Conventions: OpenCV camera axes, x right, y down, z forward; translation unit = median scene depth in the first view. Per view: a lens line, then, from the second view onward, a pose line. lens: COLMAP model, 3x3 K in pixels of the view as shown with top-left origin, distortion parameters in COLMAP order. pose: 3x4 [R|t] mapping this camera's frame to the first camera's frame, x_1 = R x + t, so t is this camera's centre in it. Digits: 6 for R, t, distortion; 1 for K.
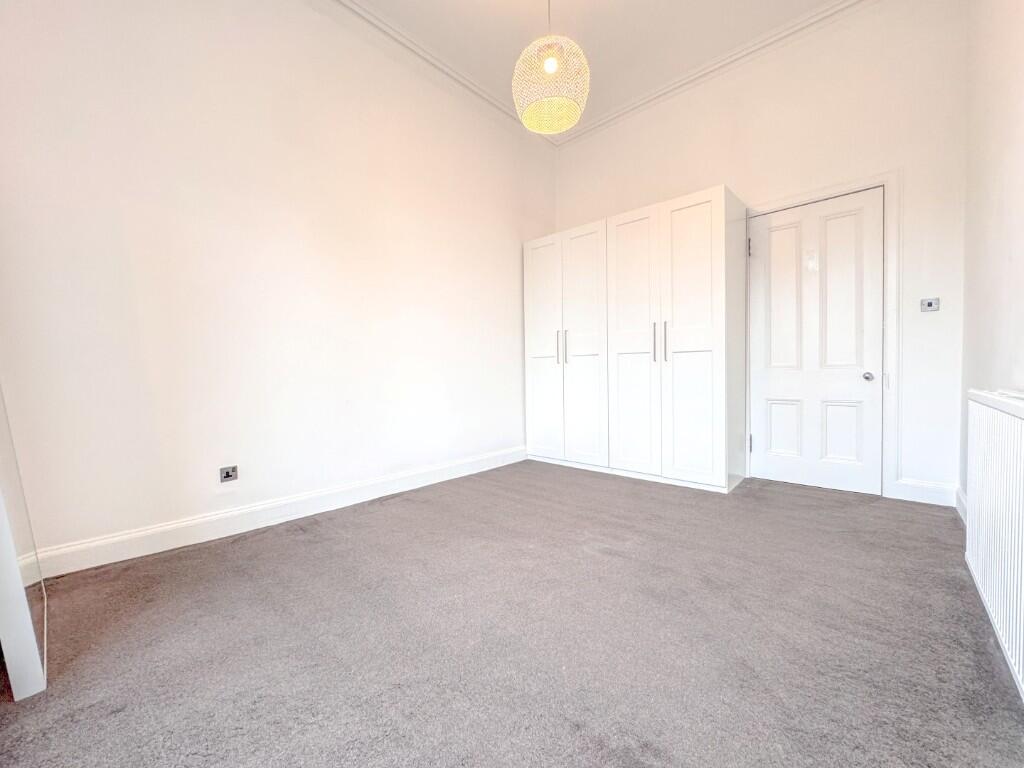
lens RADIAL K [[408.7, 0, 511.1], [0, 408.7, 382.3], [0, 0, 1]] dist [-0.003675, -0.000154]
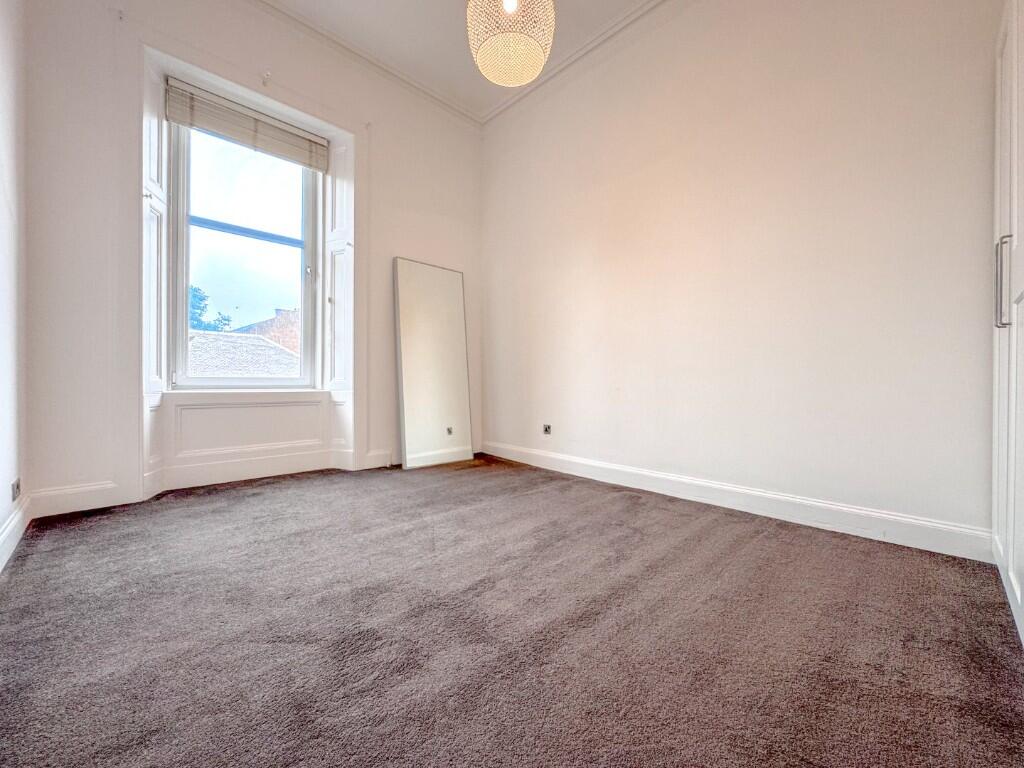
lens RADIAL K [[408.7, 0, 511.1], [0, 408.7, 382.3], [0, 0, 1]] dist [-0.003675, -0.000154]
pose [[-0.059984, 0.016579, -0.998062, 0.861151], [-0.032143, 0.999311, 0.018531, 0.022197], [0.997682, 0.033192, -0.059410, 0.948226]]
